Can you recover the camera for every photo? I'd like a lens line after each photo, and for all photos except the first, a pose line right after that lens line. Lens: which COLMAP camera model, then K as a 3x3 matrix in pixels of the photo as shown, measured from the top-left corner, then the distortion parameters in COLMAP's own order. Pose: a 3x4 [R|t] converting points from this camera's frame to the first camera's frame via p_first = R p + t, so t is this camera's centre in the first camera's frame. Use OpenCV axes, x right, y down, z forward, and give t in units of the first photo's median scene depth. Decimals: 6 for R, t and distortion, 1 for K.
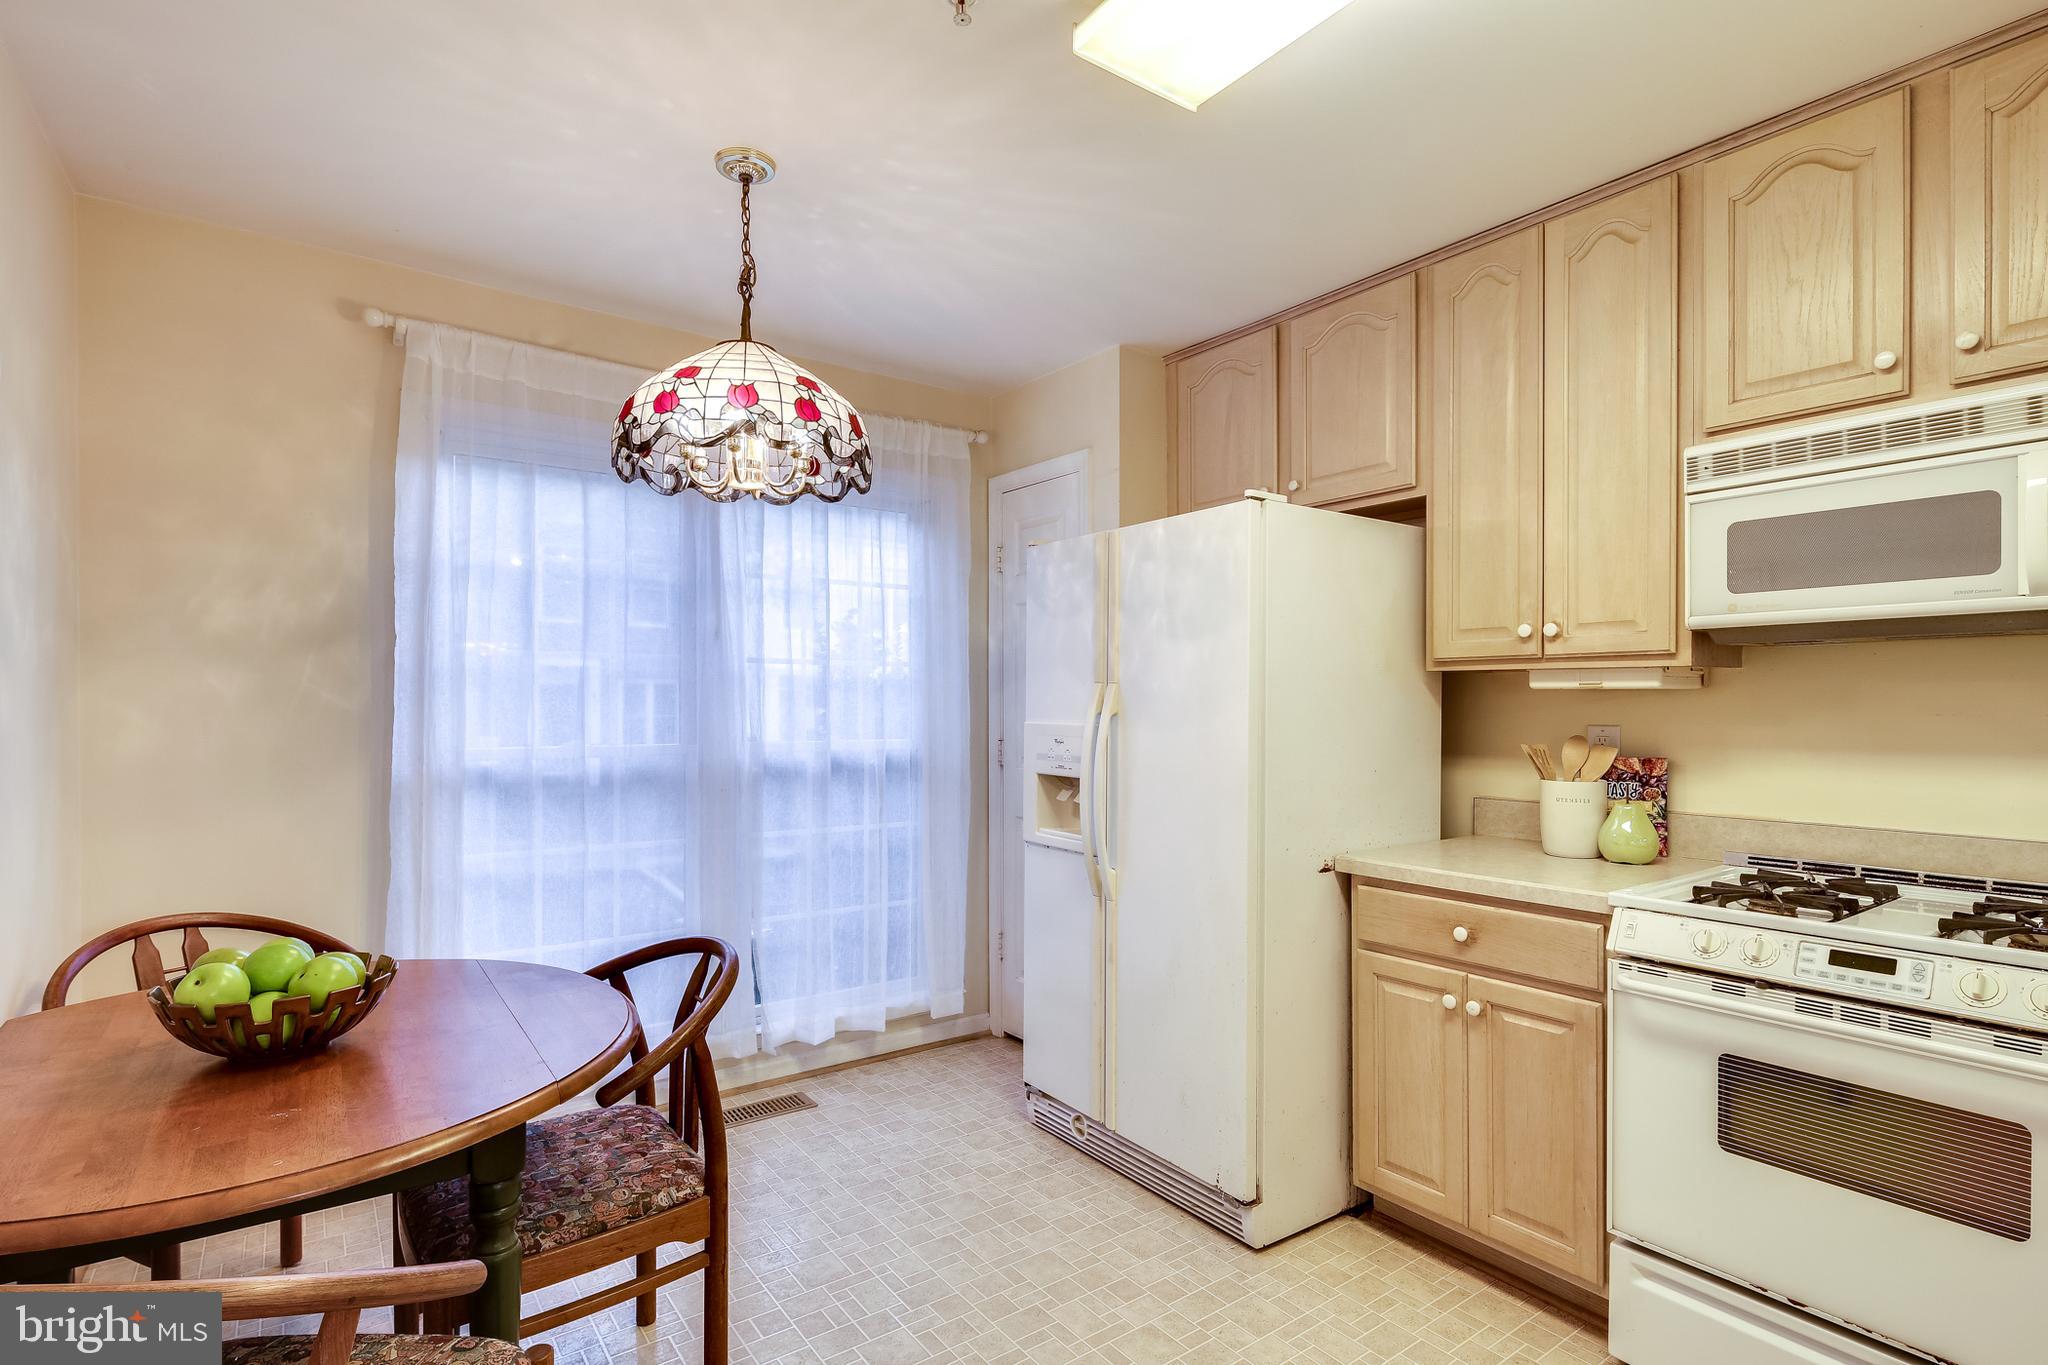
lens RADIAL K [[1023.7, 0, 1003.3], [0, 1023.7, 716.1], [0, 0, 1]] dist [0.007384, -0.005964]
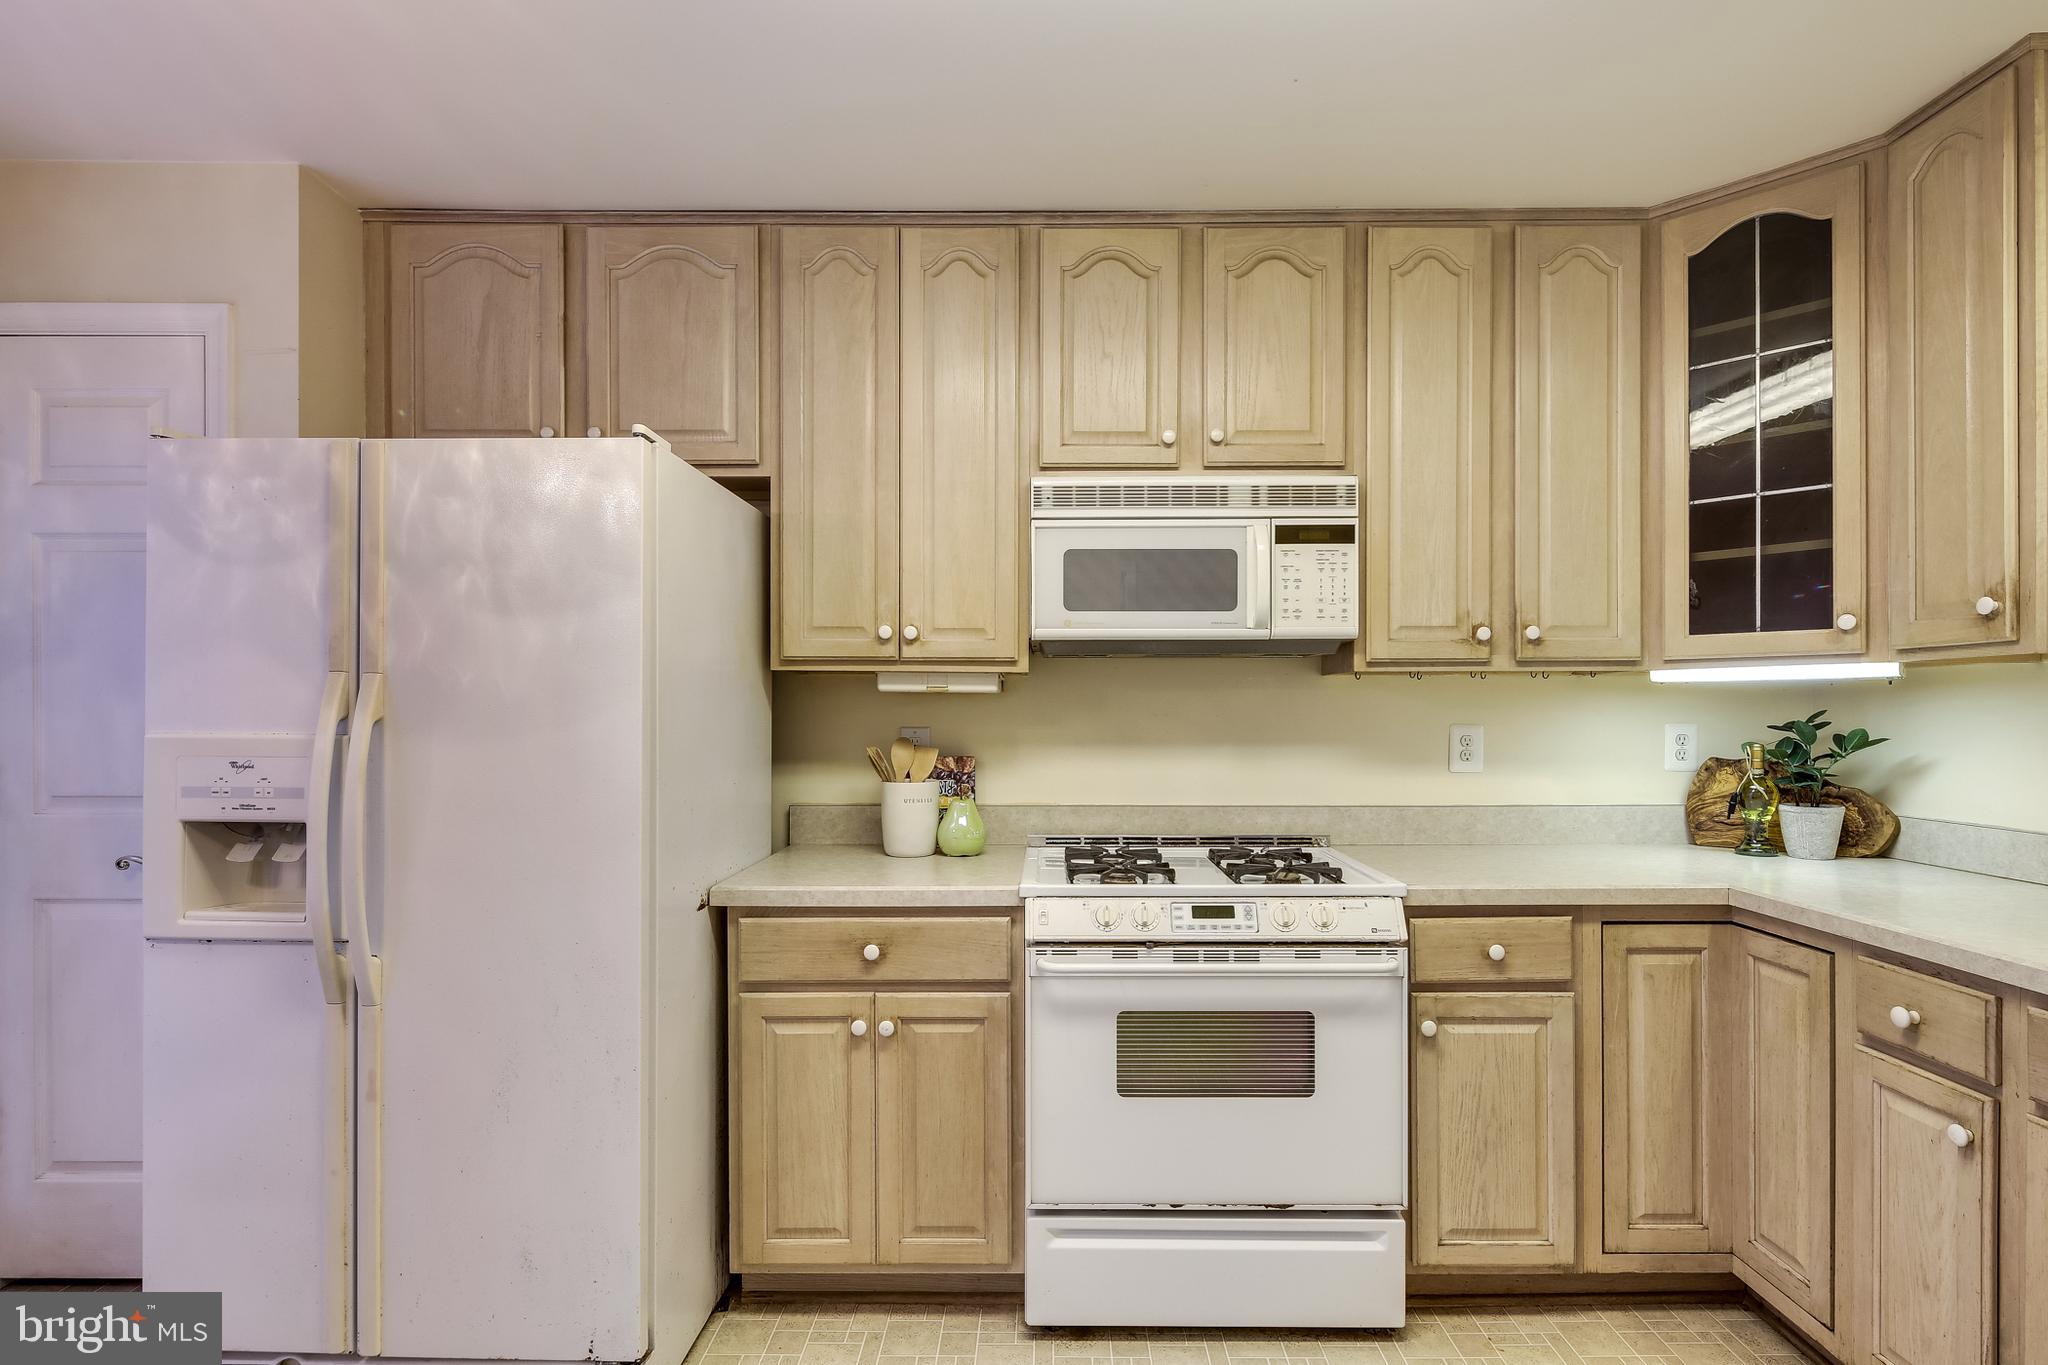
lens RADIAL K [[1023.7, 0, 1058.3], [0, 1023.7, 712.9], [0, 0, 1]] dist [0.007384, -0.005964]
pose [[0.573842, -0.002986, 0.818960, -0.207282], [0.008386, 0.999962, -0.002230, -0.001883], [-0.818923, 0.008147, 0.573846, 0.304495]]
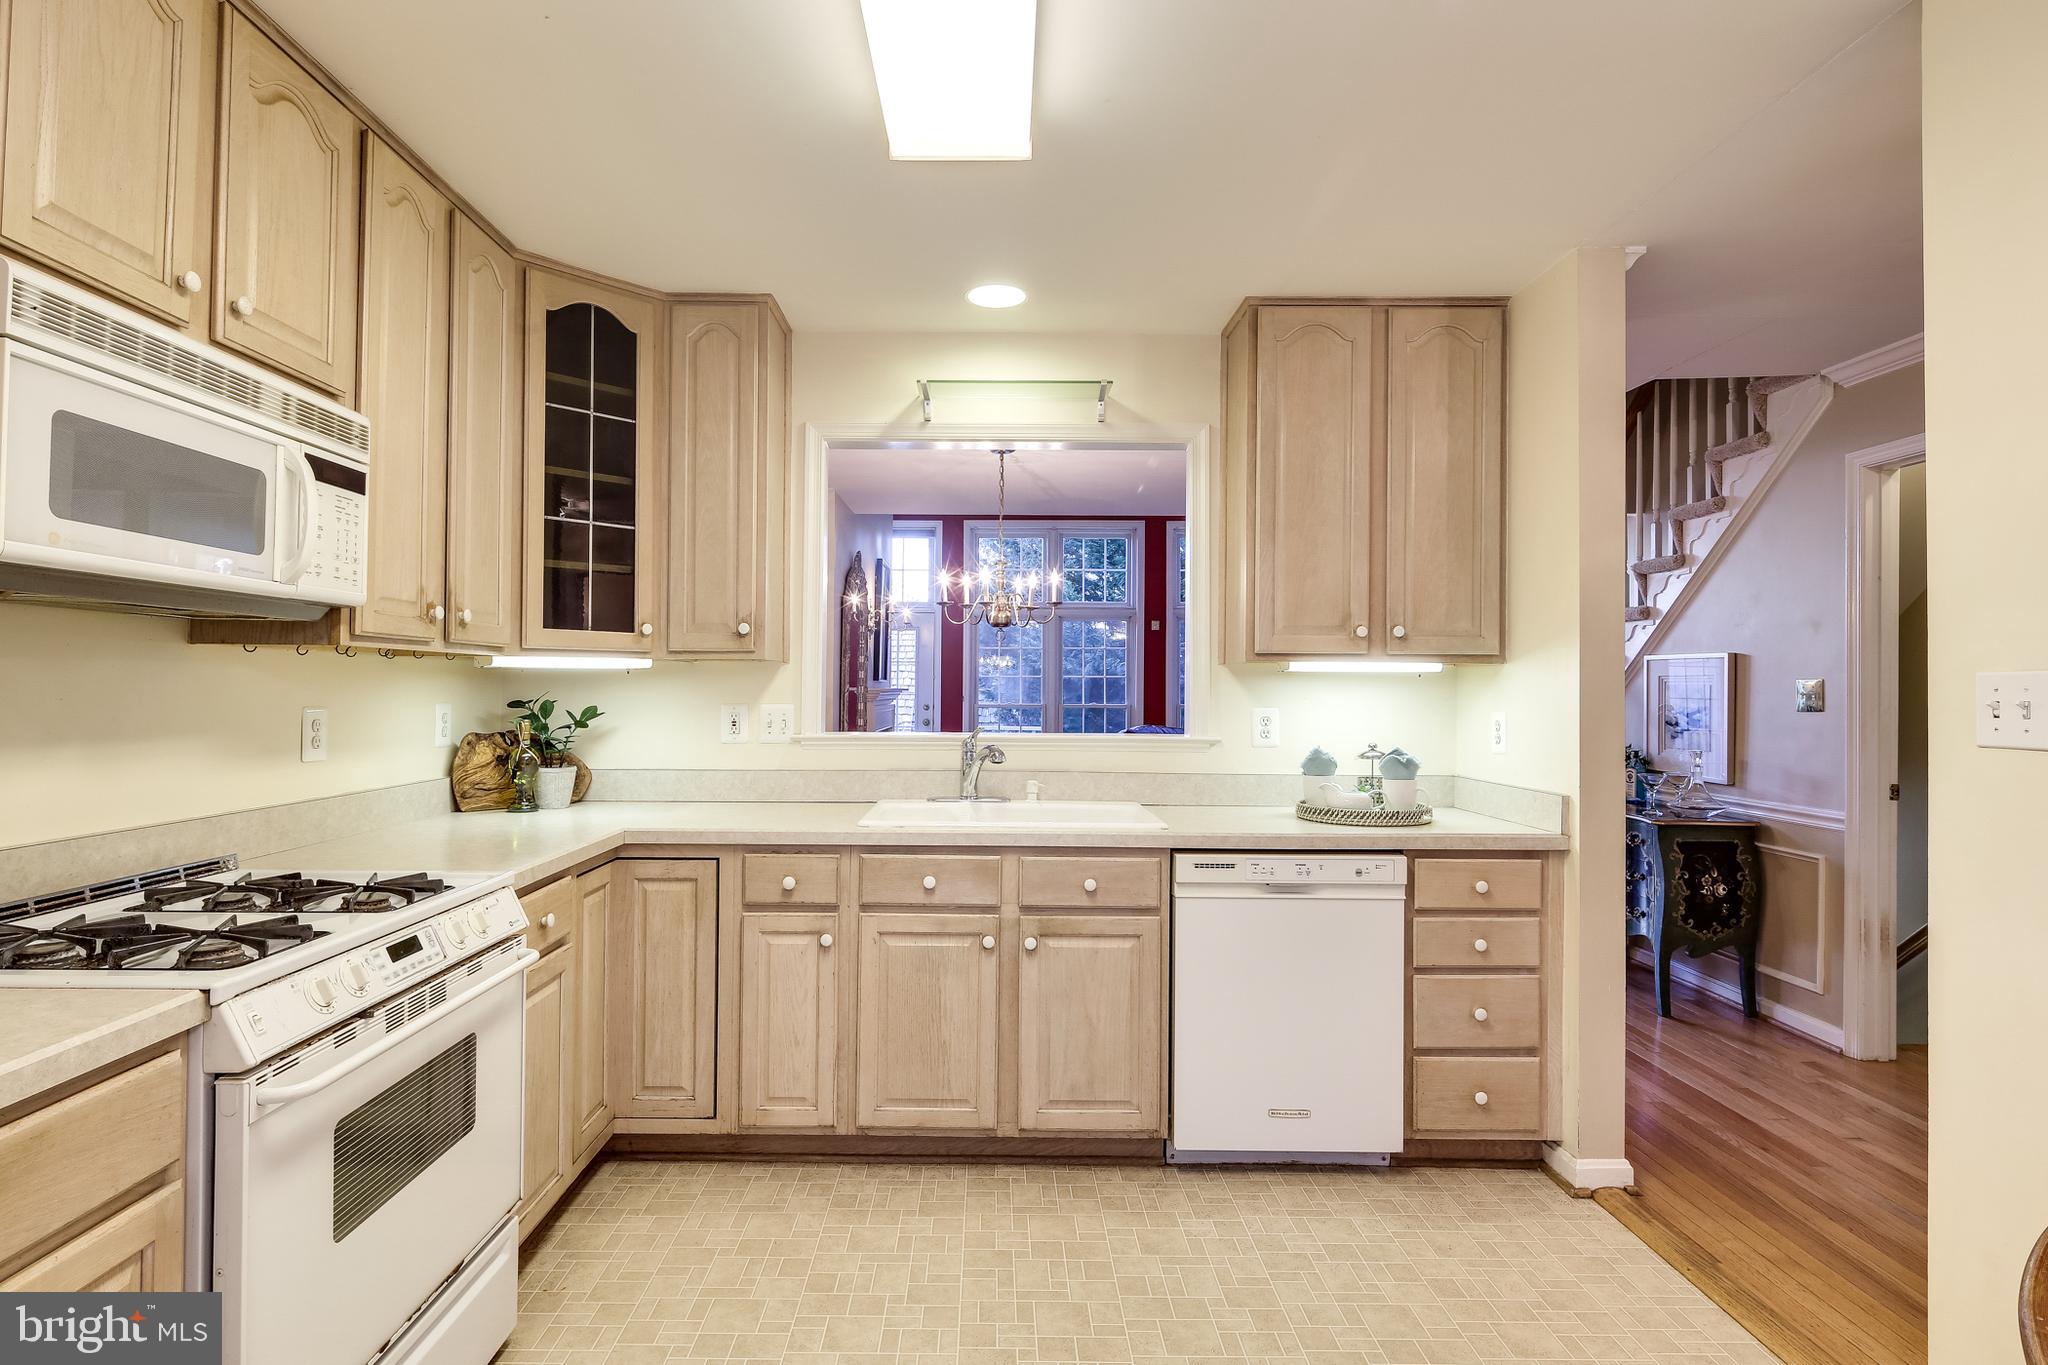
lens RADIAL K [[1023.7, 0, 1006.4], [0, 1023.7, 681.6], [0, 0, 1]] dist [0.007384, -0.005964]
pose [[-0.827411, -0.000896, 0.561596, -0.138894], [-0.002369, 0.999995, -0.001896, -0.012260], [-0.561592, -0.002900, -0.827409, 1.046034]]
